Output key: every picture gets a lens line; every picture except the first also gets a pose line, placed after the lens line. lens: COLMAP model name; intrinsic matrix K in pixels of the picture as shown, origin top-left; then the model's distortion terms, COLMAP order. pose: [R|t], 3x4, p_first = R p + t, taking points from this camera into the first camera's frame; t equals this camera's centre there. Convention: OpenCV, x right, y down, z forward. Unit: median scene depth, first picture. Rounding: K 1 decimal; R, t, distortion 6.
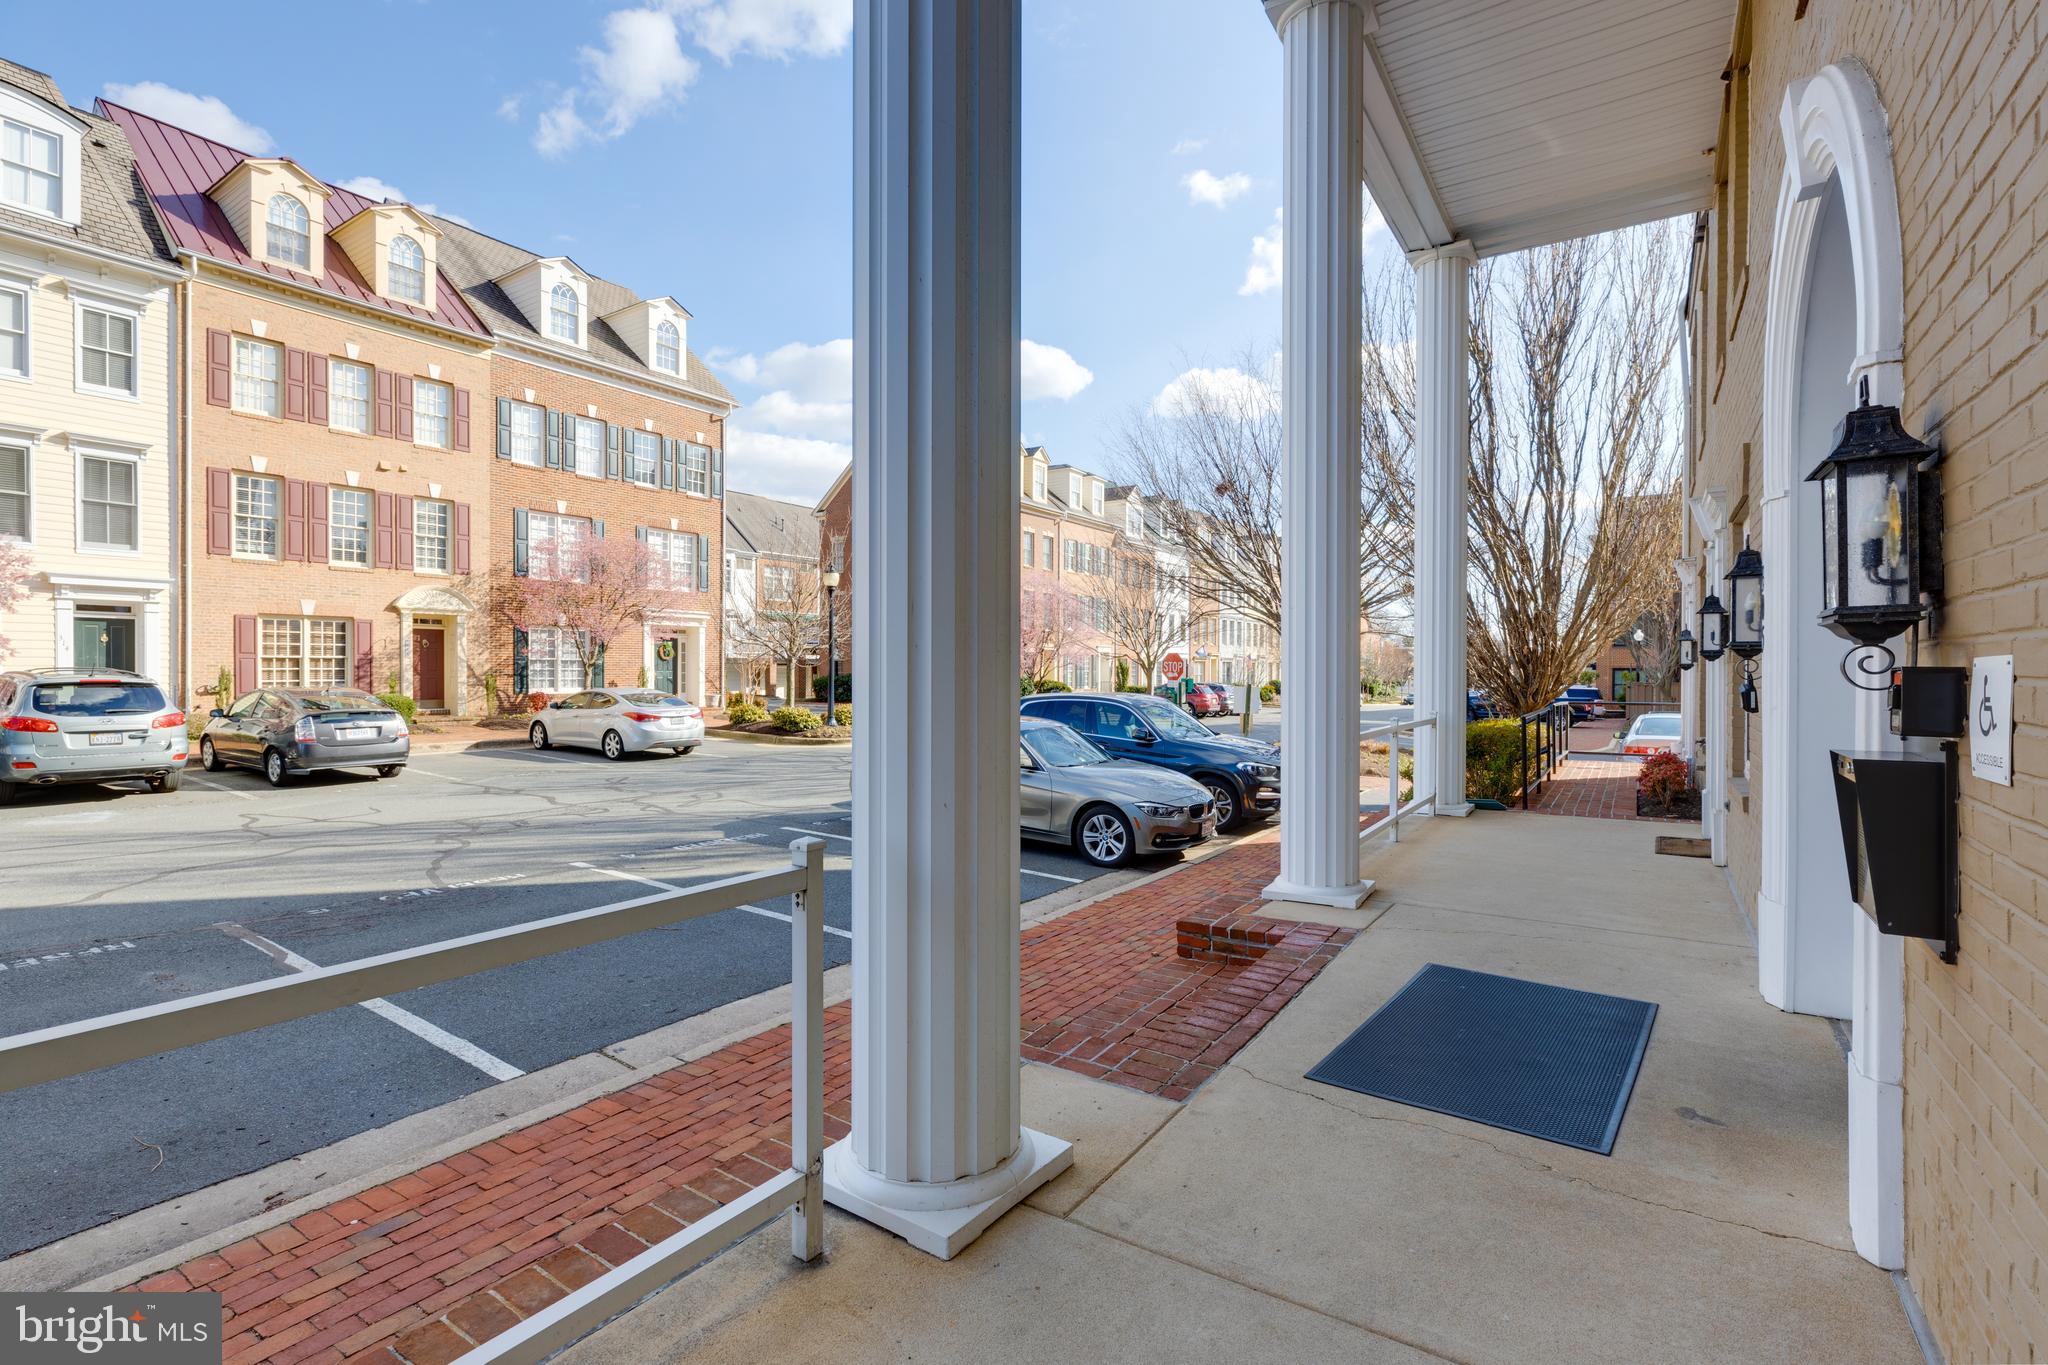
lens RADIAL K [[909.0, 0, 1024.5], [0, 909.0, 675.2], [0, 0, 1]] dist [-0.000861, -0.000370]
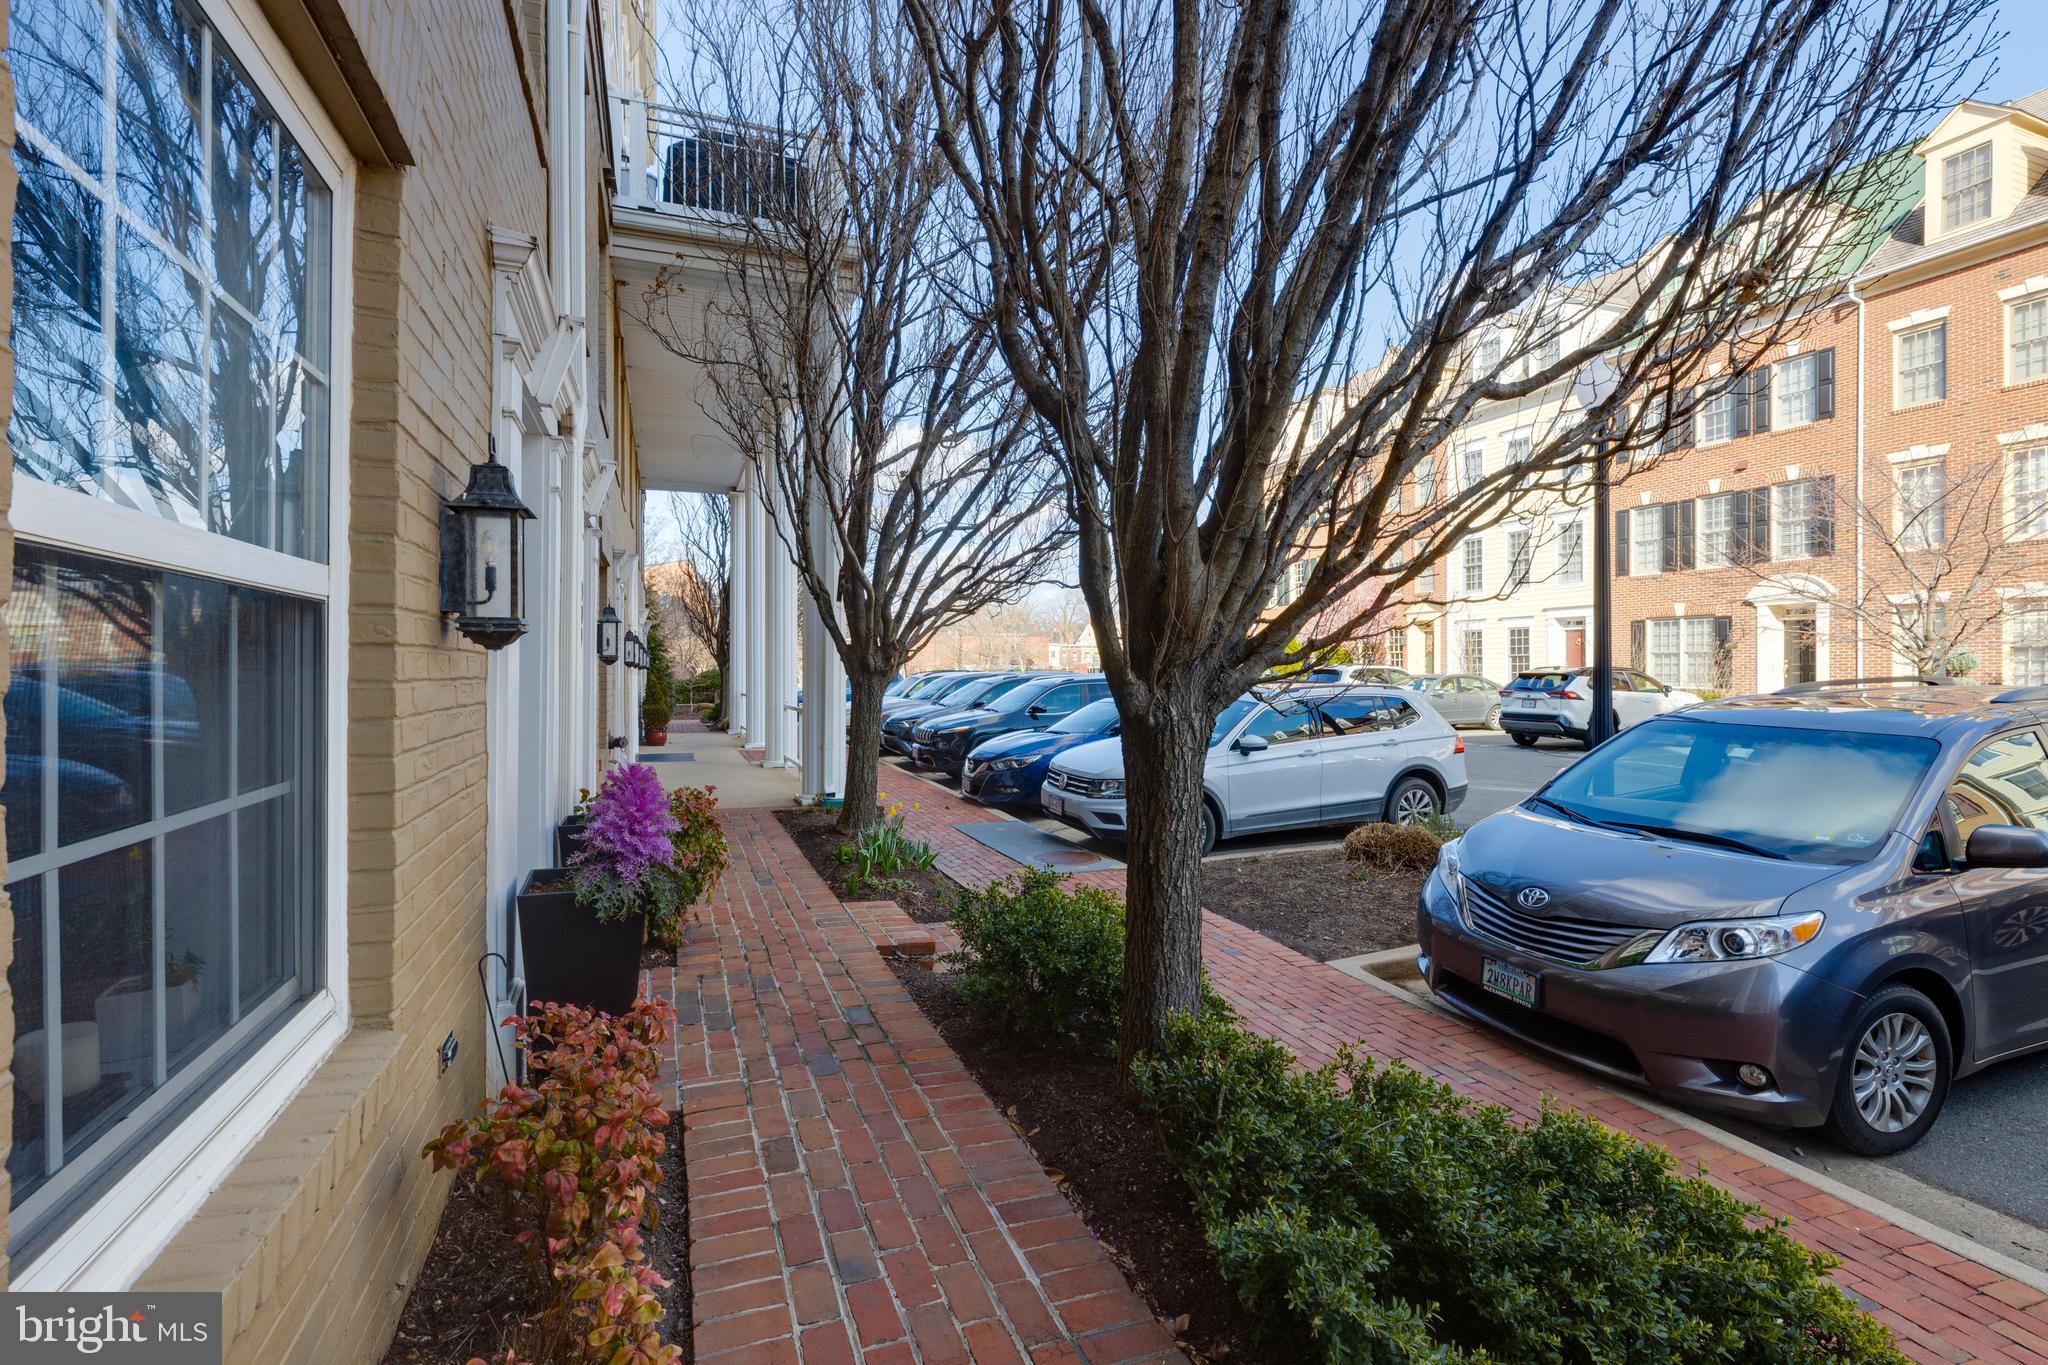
lens RADIAL K [[909.0, 0, 1023.1], [0, 909.0, 673.0], [0, 0, 1]] dist [-0.000861, -0.000370]
pose [[-0.556649, 0.001163, -0.830747, 0.681140], [-0.007026, 0.999957, 0.006107, 0.008213], [0.830718, 0.009237, -0.556617, 0.922257]]
